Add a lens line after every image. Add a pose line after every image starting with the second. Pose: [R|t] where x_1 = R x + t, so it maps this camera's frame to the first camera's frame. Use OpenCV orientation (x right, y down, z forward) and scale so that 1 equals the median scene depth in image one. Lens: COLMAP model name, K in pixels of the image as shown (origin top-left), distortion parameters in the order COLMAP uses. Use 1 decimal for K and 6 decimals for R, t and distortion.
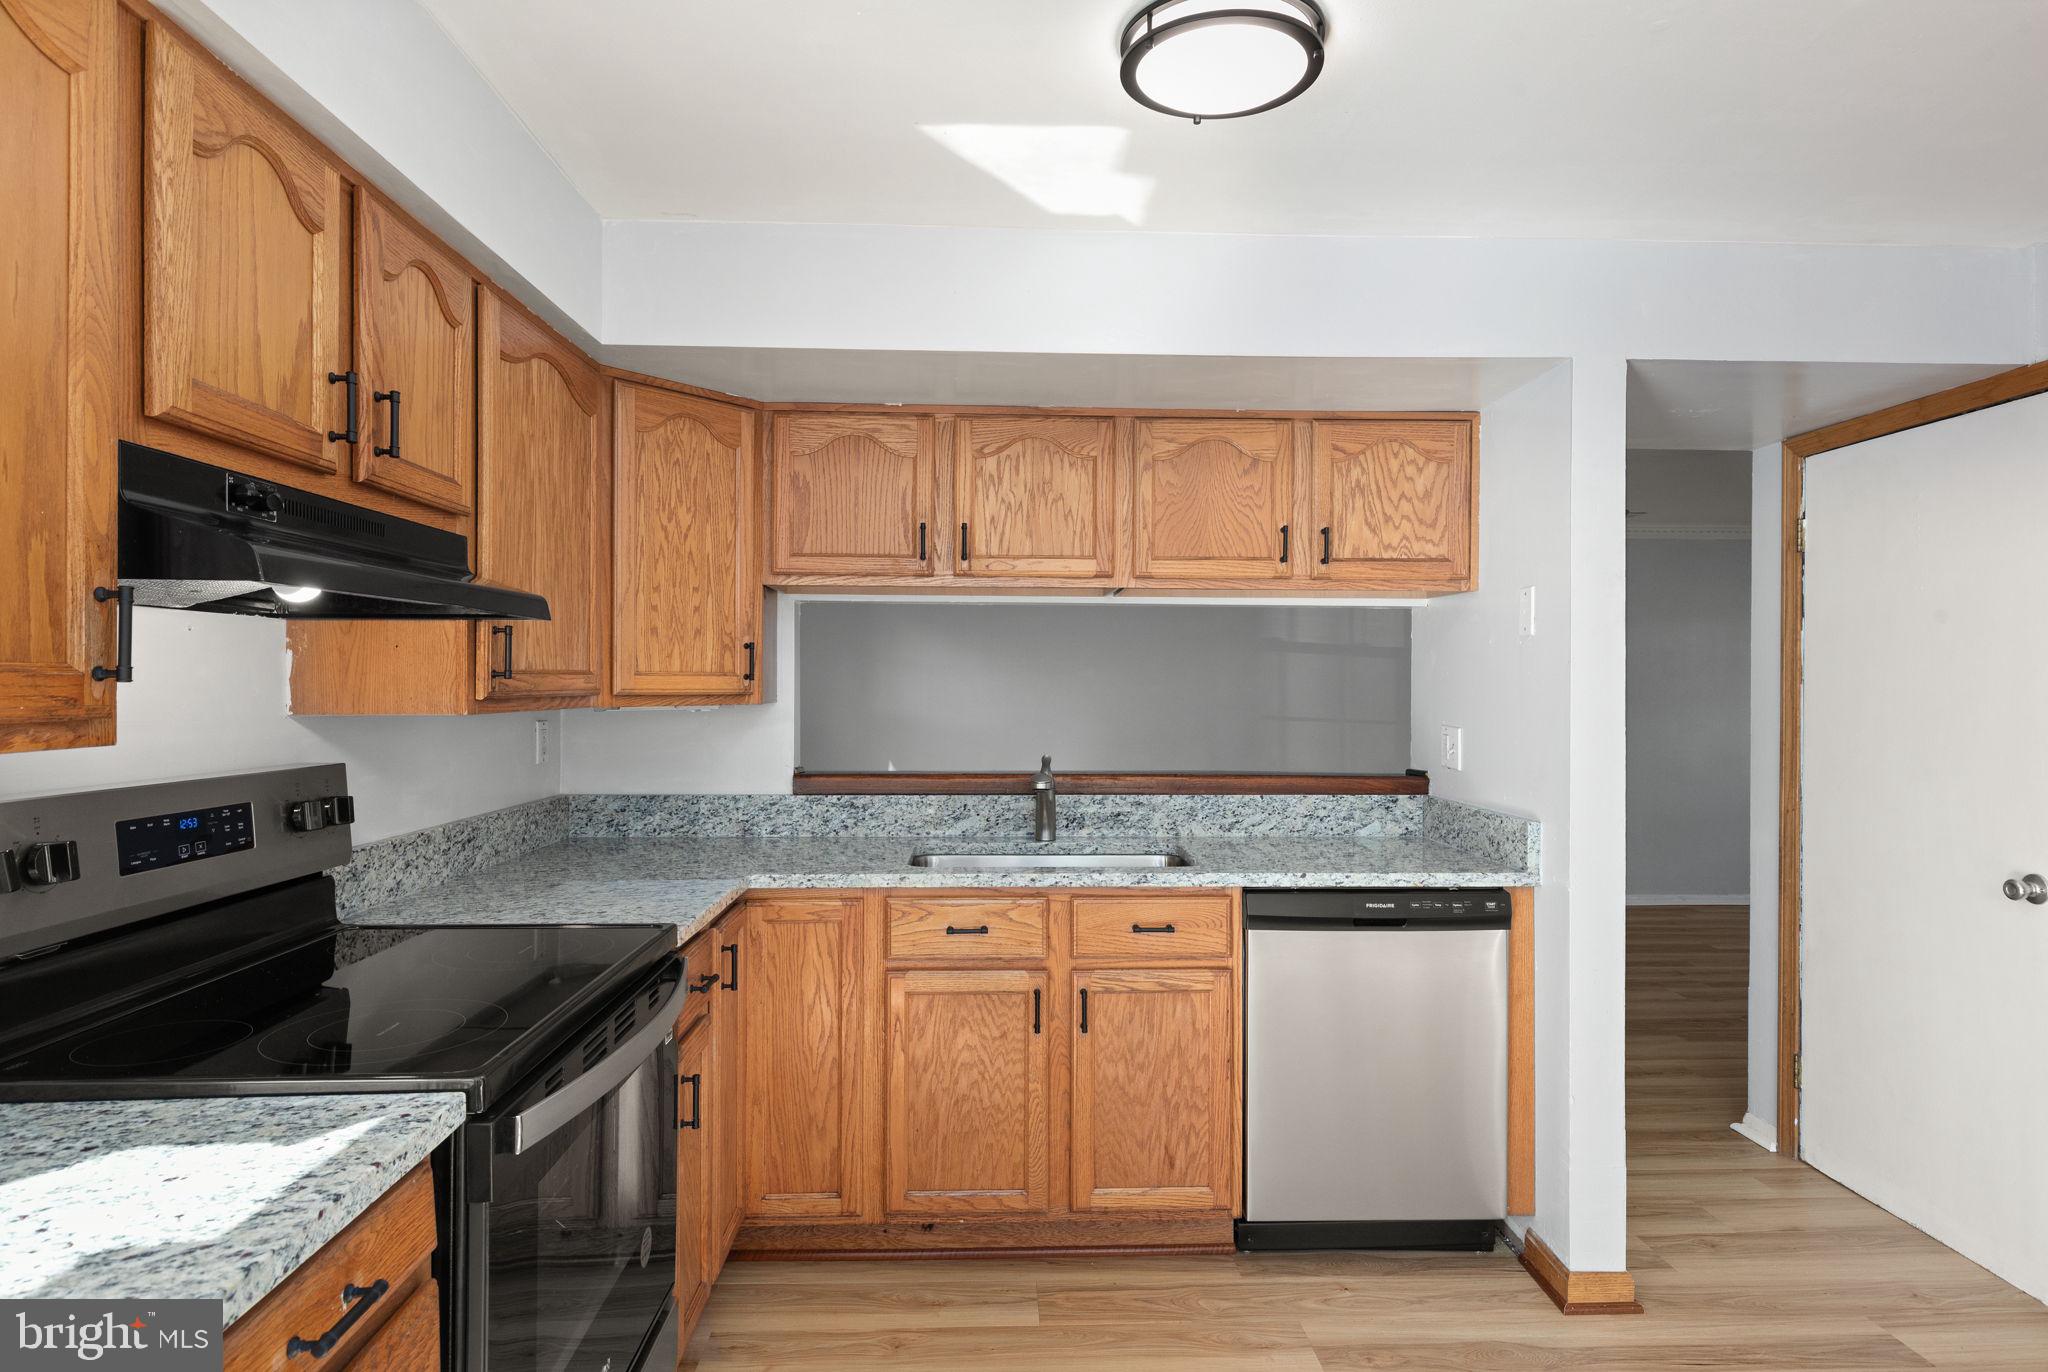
lens RADIAL K [[1110.2, 0, 1032.1], [0, 1110.2, 681.5], [0, 0, 1]] dist [-0.003670, -0.000805]
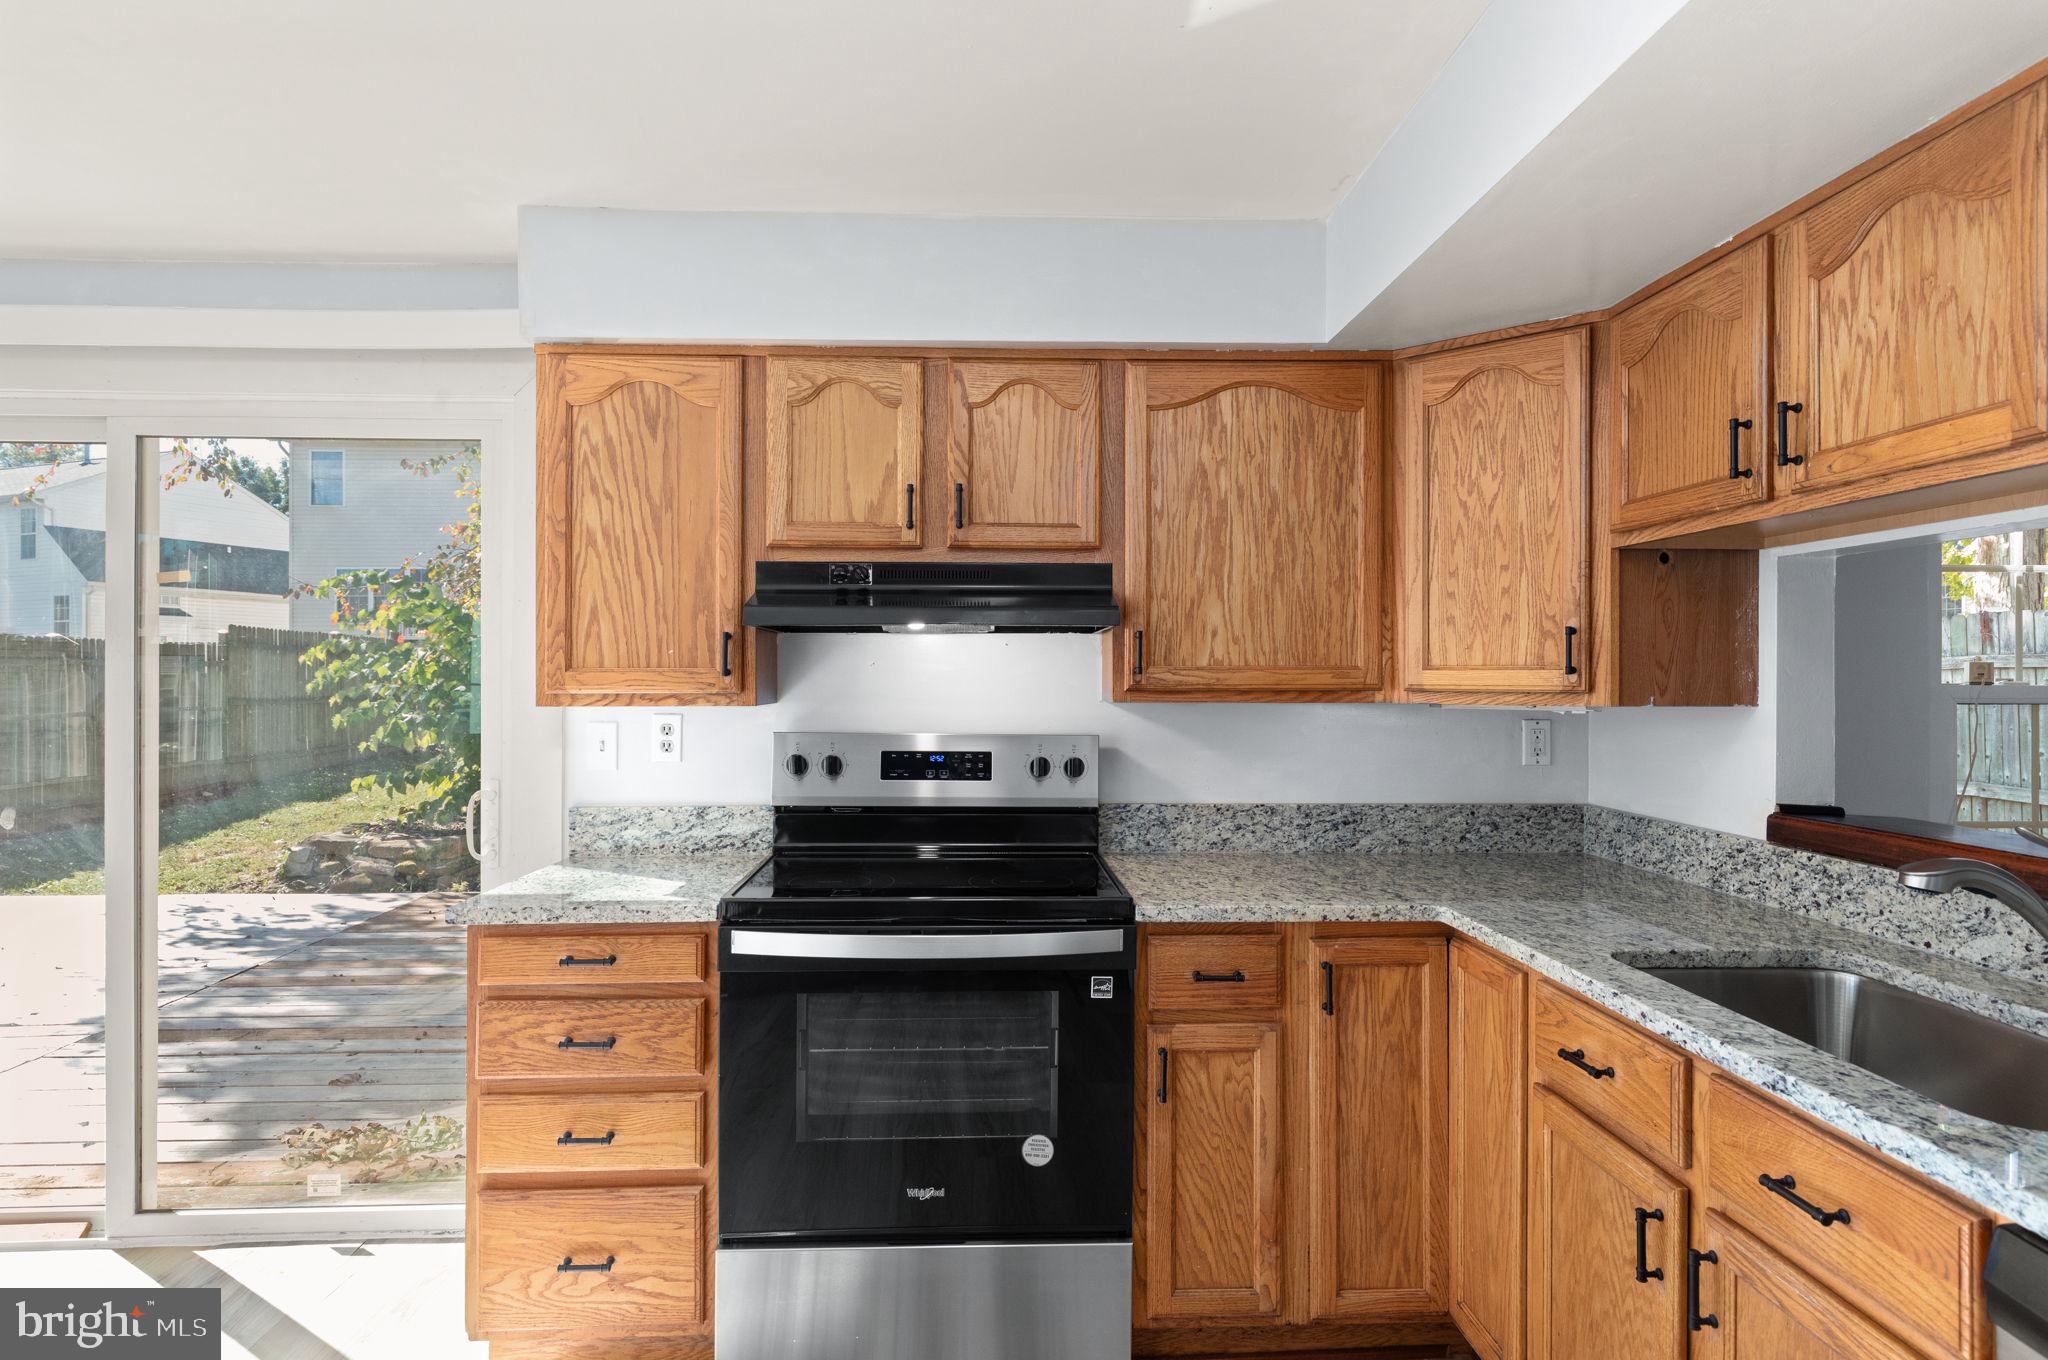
lens RADIAL K [[1116.5, 0, 1030.2], [0, 1116.5, 676.4], [0, 0, 1]] dist [-0.004661, -0.000428]
pose [[0.002290, -0.004694, -0.999986, 0.582208], [-0.001387, 0.999988, -0.004697, 0.004830], [0.999996, 0.001397, 0.002283, 0.675639]]
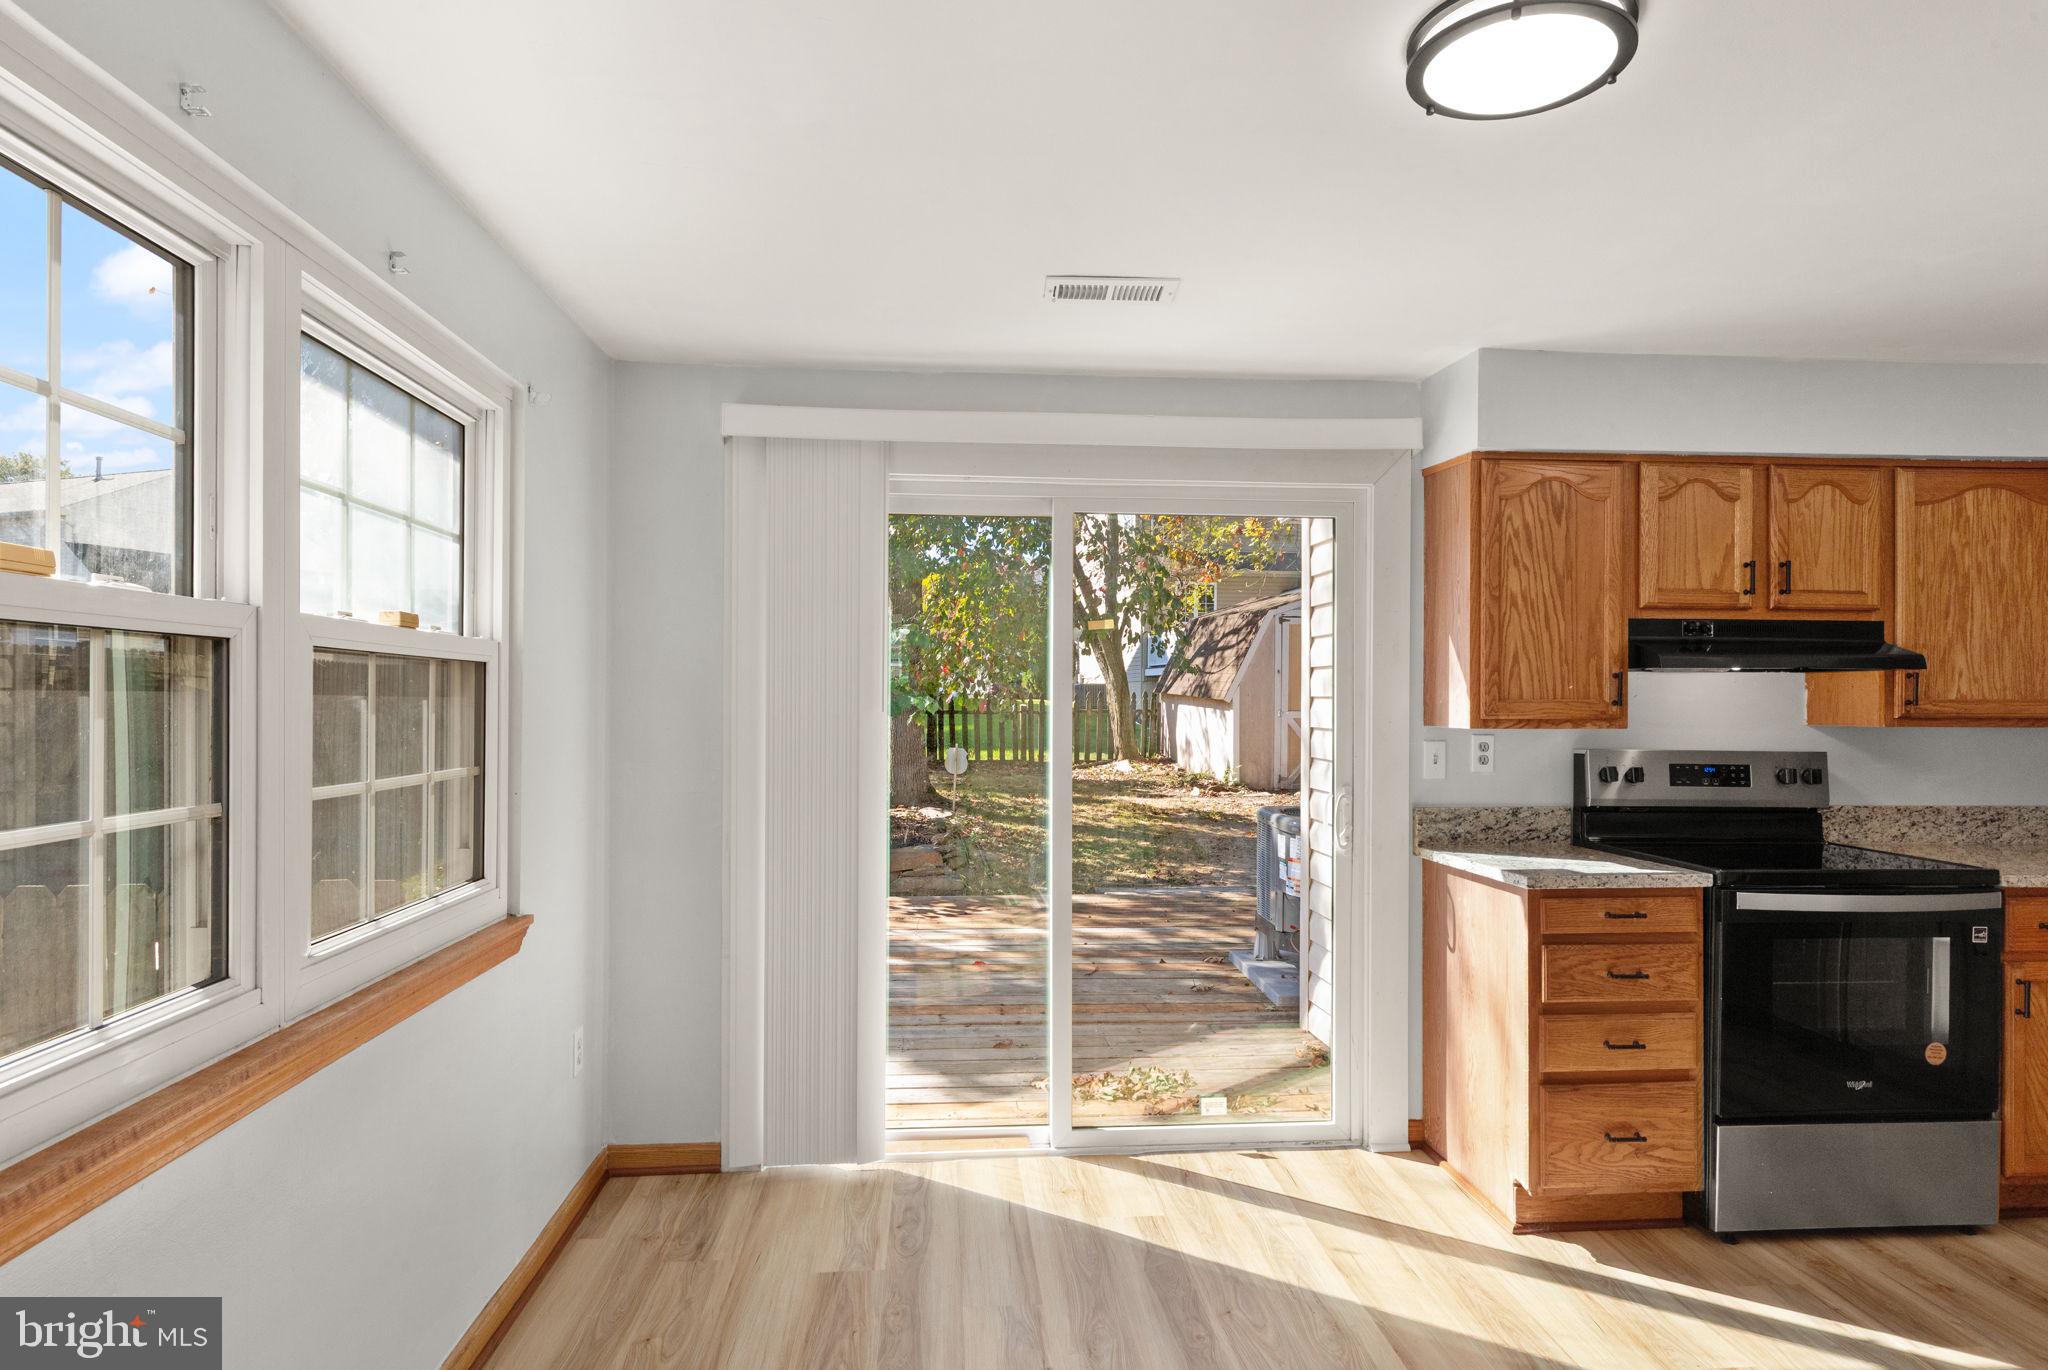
lens RADIAL K [[1119.0, 0, 1023.4], [0, 1119.0, 700.0], [0, 0, 1]] dist [-0.003585, 0.000047]
pose [[0.027443, -0.002733, -0.999620, 0.859969], [-0.005191, 0.999982, -0.002877, 0.000839], [0.999610, 0.005268, 0.027429, -0.263783]]
